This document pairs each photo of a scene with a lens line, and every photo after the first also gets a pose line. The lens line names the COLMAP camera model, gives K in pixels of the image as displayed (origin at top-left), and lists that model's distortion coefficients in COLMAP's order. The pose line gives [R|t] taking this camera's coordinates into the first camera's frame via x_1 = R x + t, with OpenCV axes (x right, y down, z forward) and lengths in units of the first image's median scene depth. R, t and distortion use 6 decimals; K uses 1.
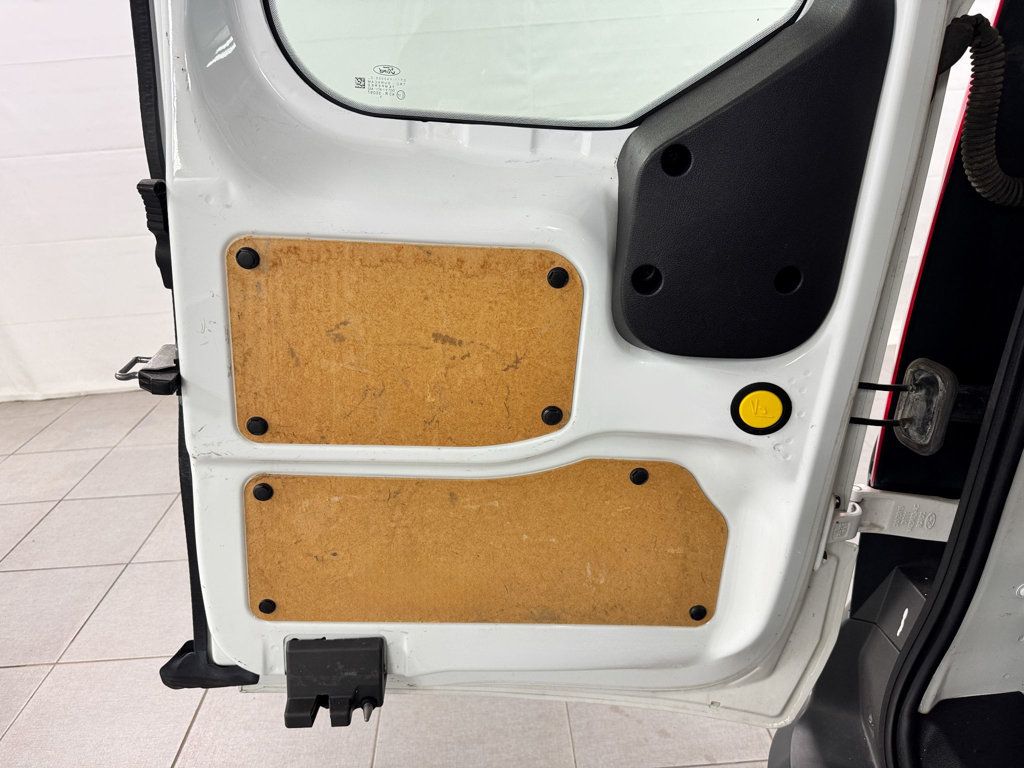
lens RADIAL K [[757.2, 0, 512.0], [0, 757.2, 384.0], [0, 0, 1]] dist [0.019866, -0.010099]
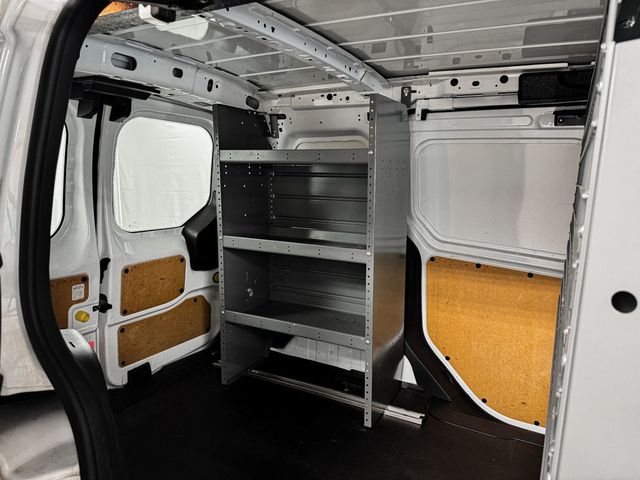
lens RADIAL K [[473.3, 0, 320.0], [0, 473.3, 240.0], [0, 0, 1]] dist [0.019866, -0.010099]
pose [[0.576370, -0.176773, 0.797840, -1.690560], [0.251971, 0.967197, 0.032270, -0.133893], [-0.777373, 0.182434, 0.602005, -1.395167]]
